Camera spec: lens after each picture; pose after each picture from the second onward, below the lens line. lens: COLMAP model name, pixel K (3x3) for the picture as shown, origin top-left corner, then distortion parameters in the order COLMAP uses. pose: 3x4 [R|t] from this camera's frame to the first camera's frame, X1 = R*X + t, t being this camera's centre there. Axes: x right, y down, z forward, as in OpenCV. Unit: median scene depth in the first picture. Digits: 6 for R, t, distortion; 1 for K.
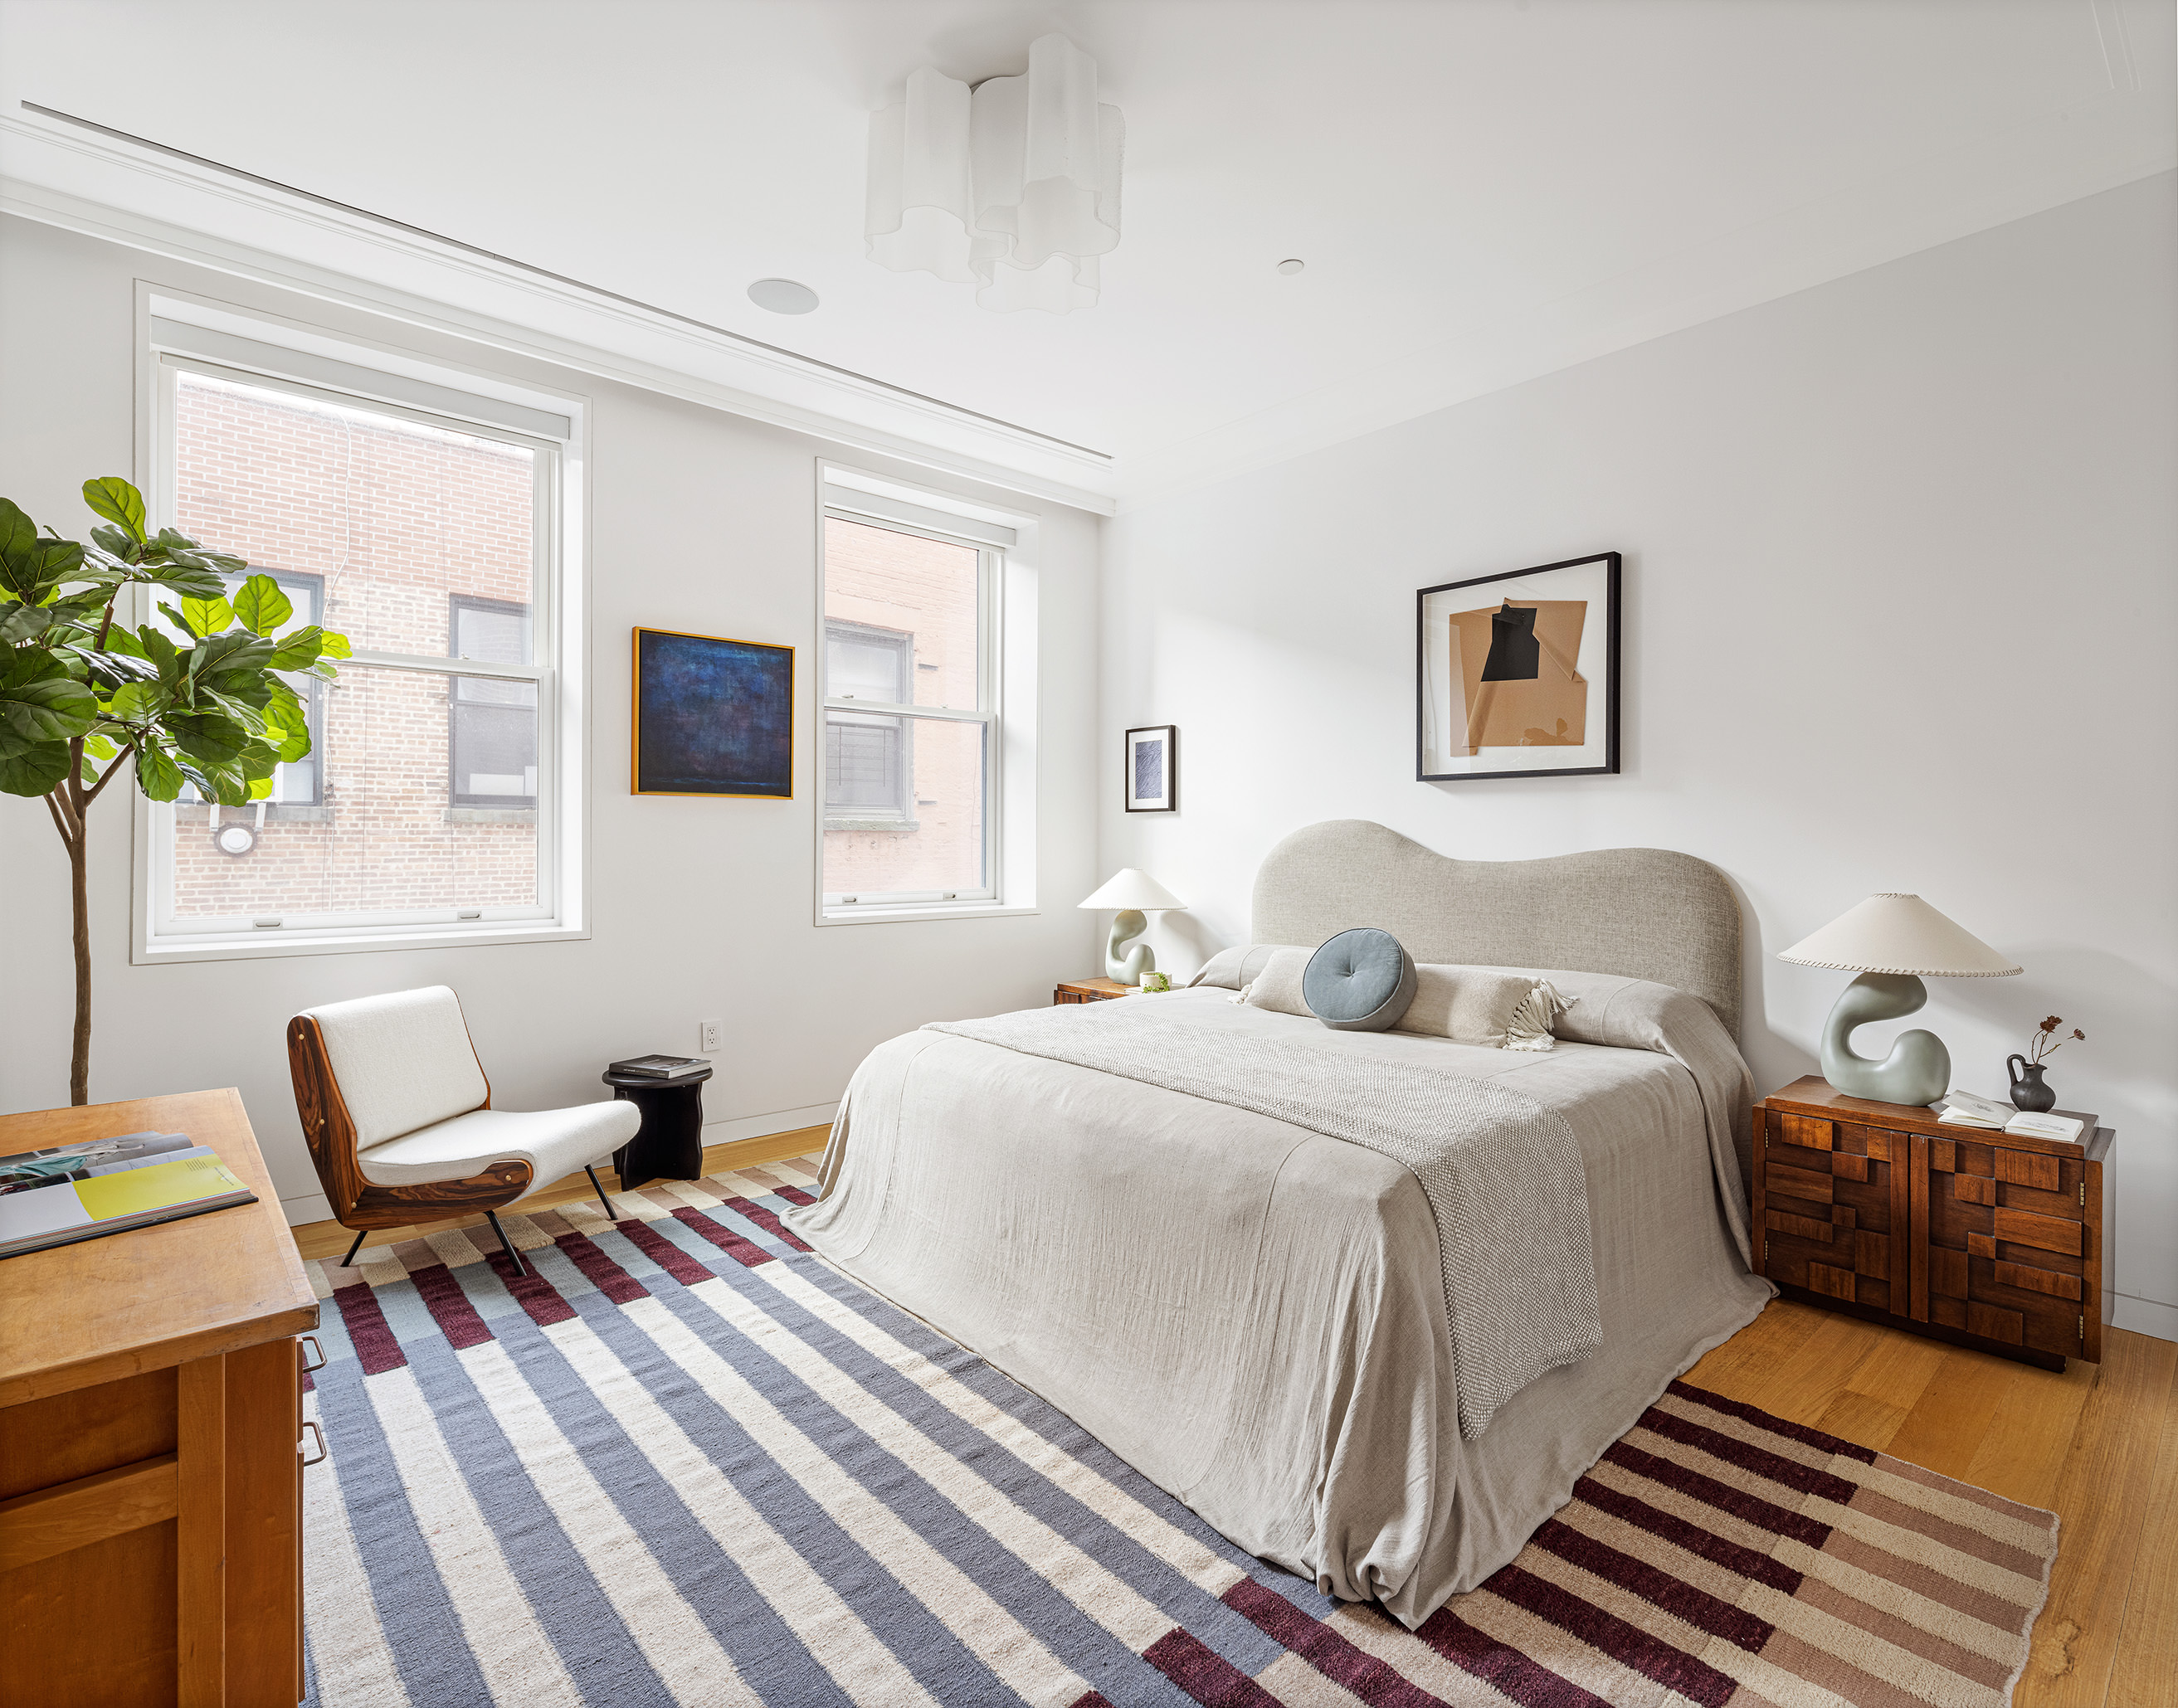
lens RADIAL K [[1063.8, 0, 1088.2], [0, 1063.8, 845.6], [0, 0, 1]] dist [0.004720, -0.000366]
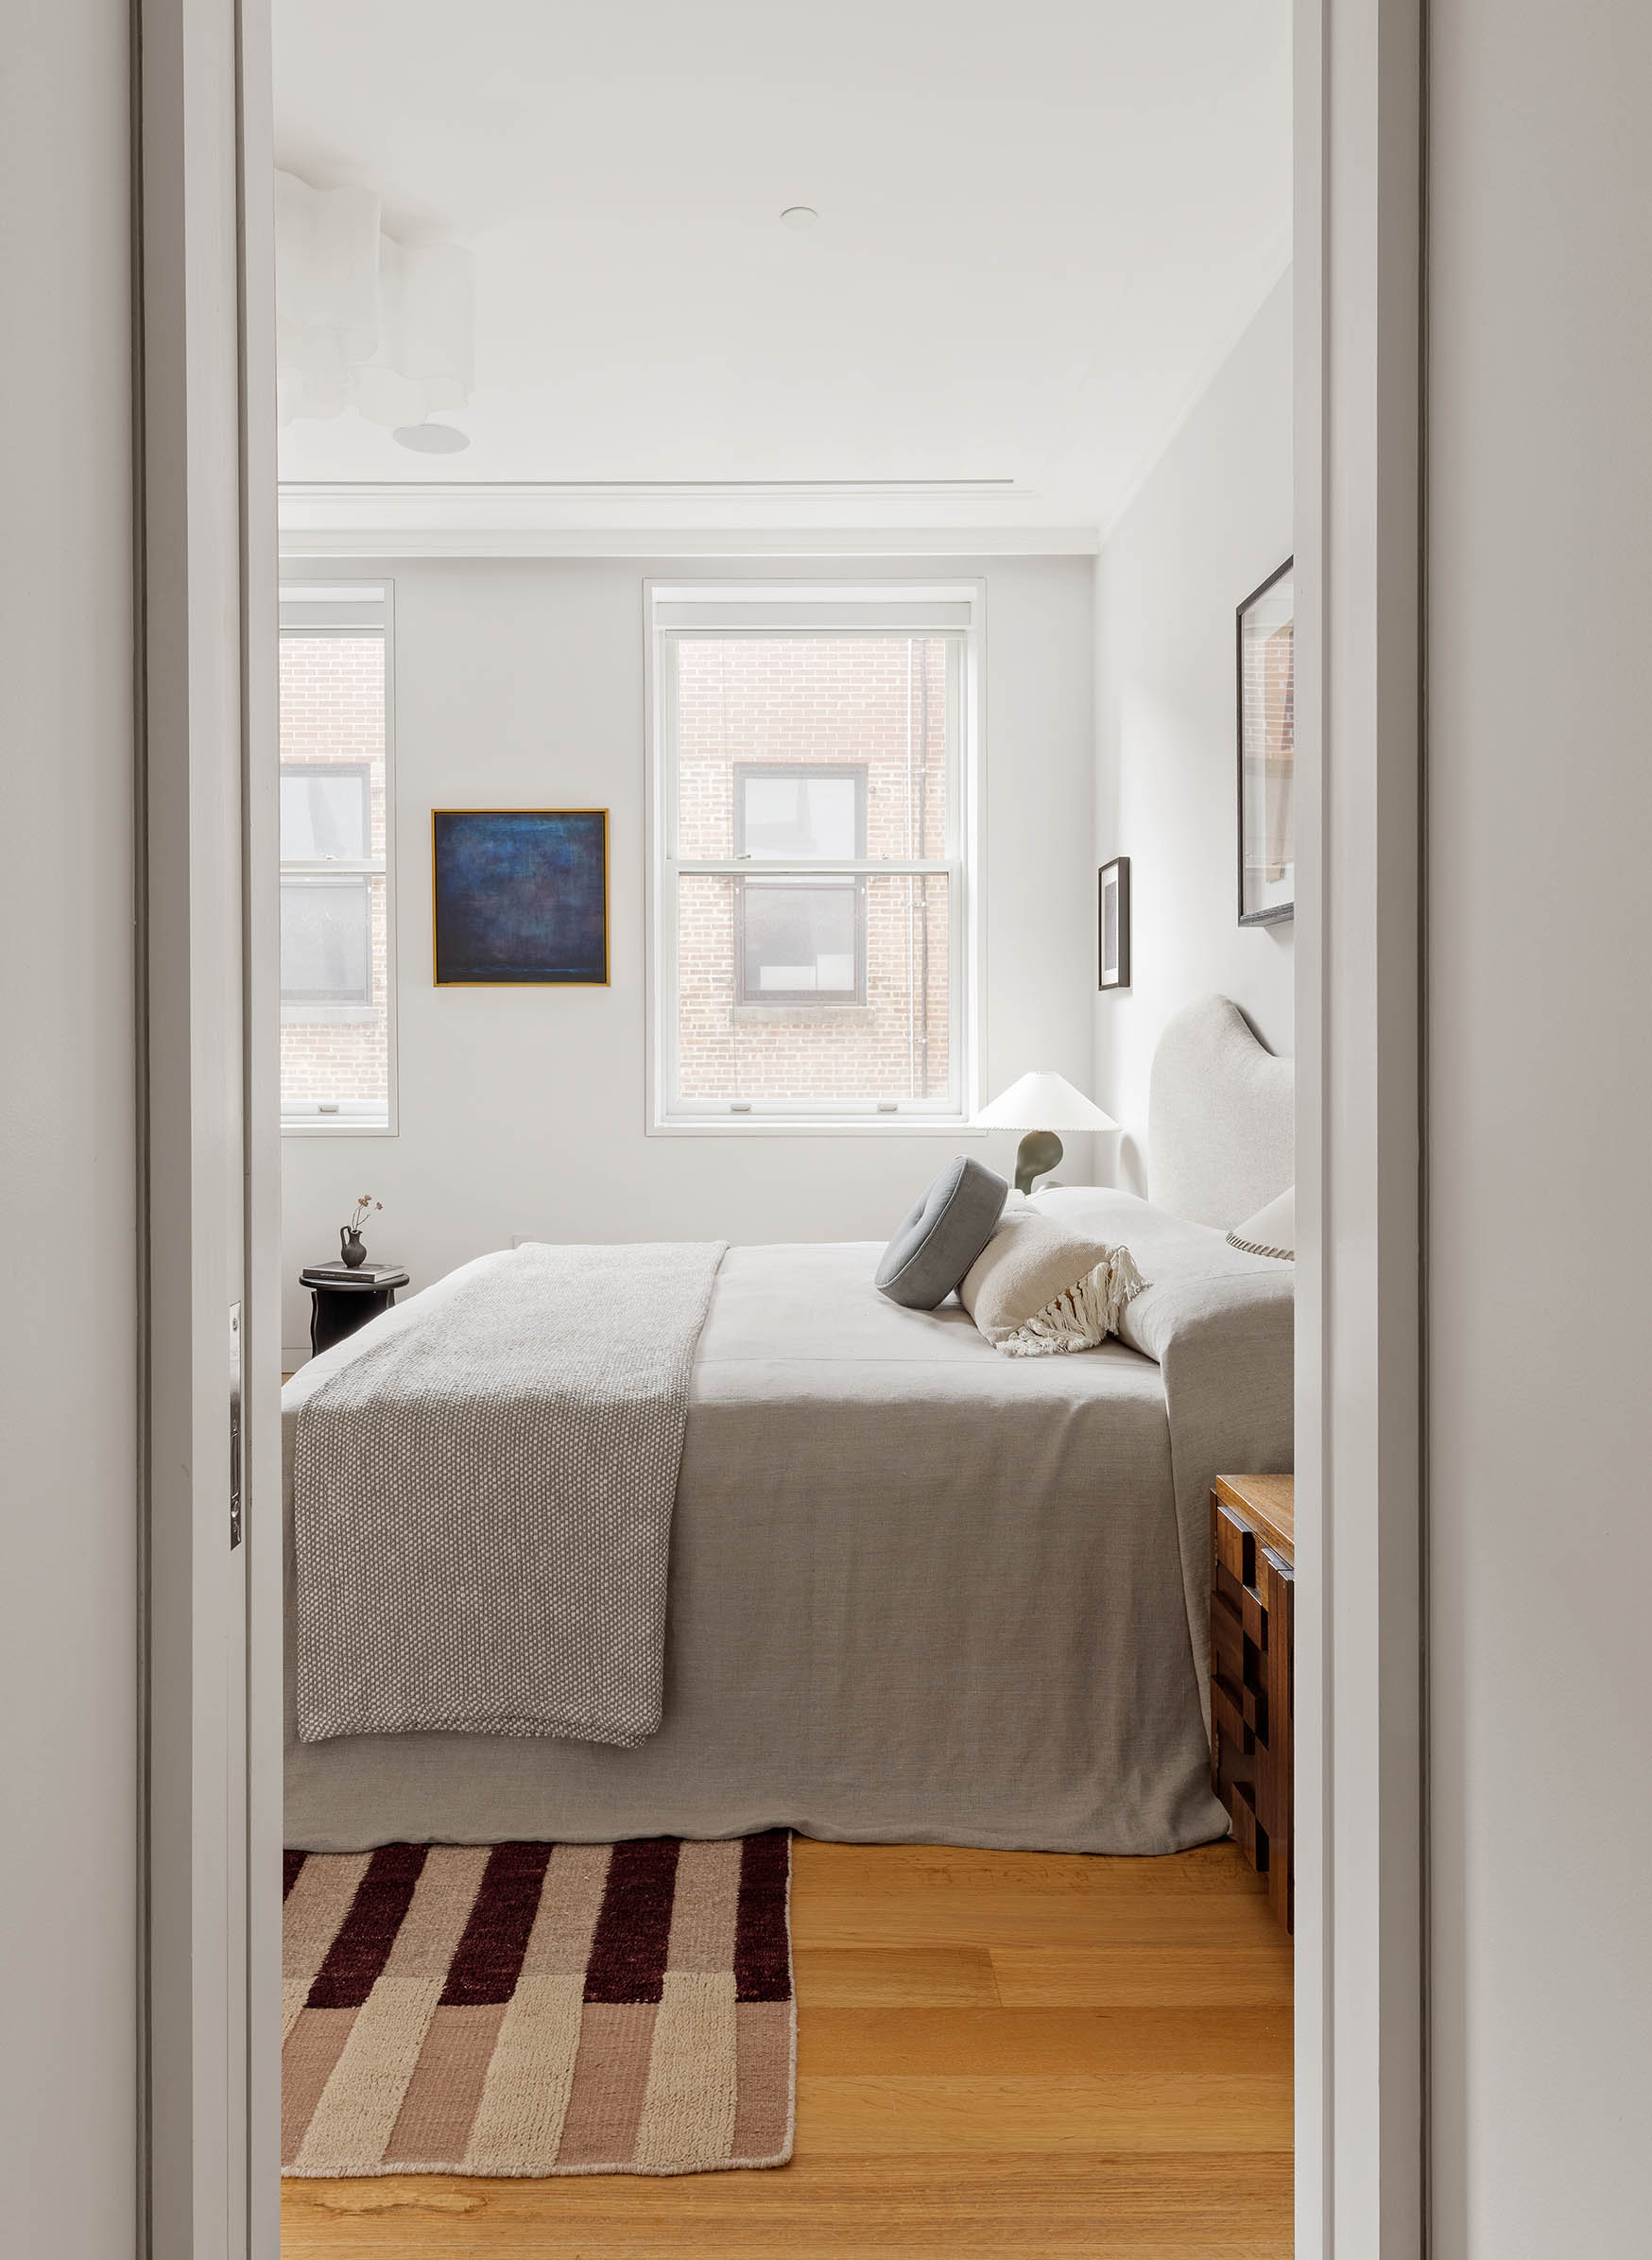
lens RADIAL K [[1539.8, 0, 791.6], [0, 1539.8, 1061.6], [0, 0, 1]] dist [-0.000425, 0.003107]
pose [[0.751930, 0.003282, -0.659234, 0.666615], [-0.000303, 0.999989, 0.004632, 0.011325], [0.659243, -0.003283, 0.751923, 0.168731]]
